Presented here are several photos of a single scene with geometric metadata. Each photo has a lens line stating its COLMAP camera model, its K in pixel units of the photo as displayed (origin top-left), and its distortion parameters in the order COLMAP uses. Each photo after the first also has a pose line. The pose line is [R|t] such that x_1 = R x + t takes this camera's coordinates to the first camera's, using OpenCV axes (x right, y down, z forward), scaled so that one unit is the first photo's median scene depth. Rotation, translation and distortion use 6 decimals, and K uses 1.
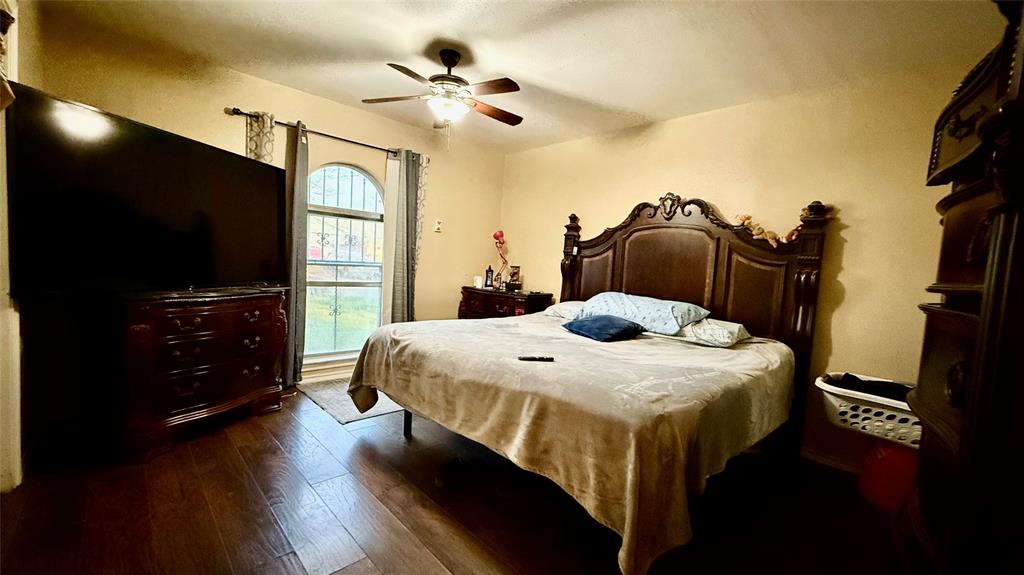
lens RADIAL K [[404.0, 0, 514.8], [0, 404.0, 291.4], [0, 0, 1]] dist [-0.001180, -0.000107]
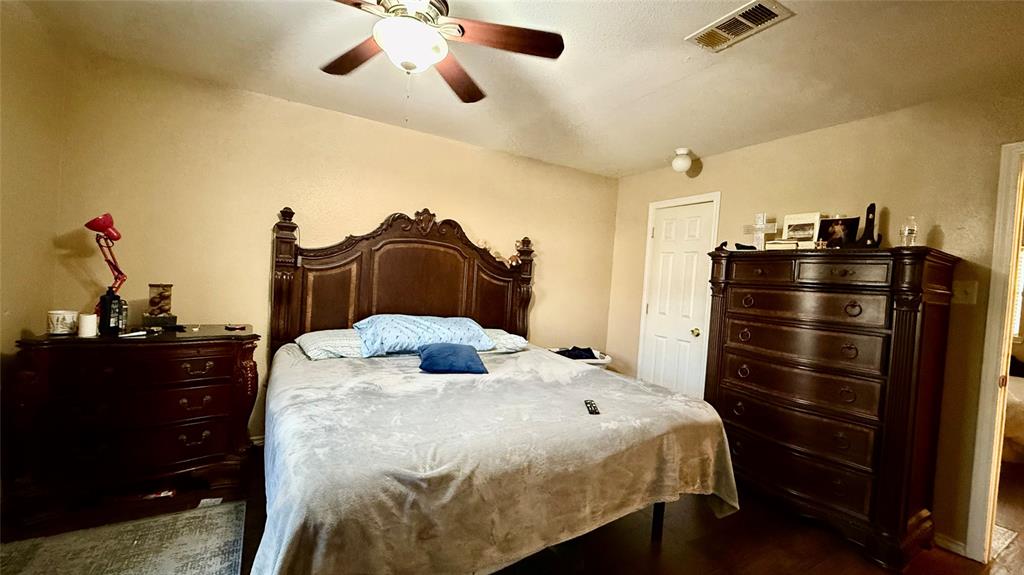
lens RADIAL K [[404.0, 0, 514.3], [0, 404.0, 284.5], [0, 0, 1]] dist [-0.001180, -0.000107]
pose [[0.228814, -0.066855, 0.971172, -0.504771], [0.018424, 0.997758, 0.064344, -0.108026], [-0.973296, 0.003169, 0.229533, 0.511721]]
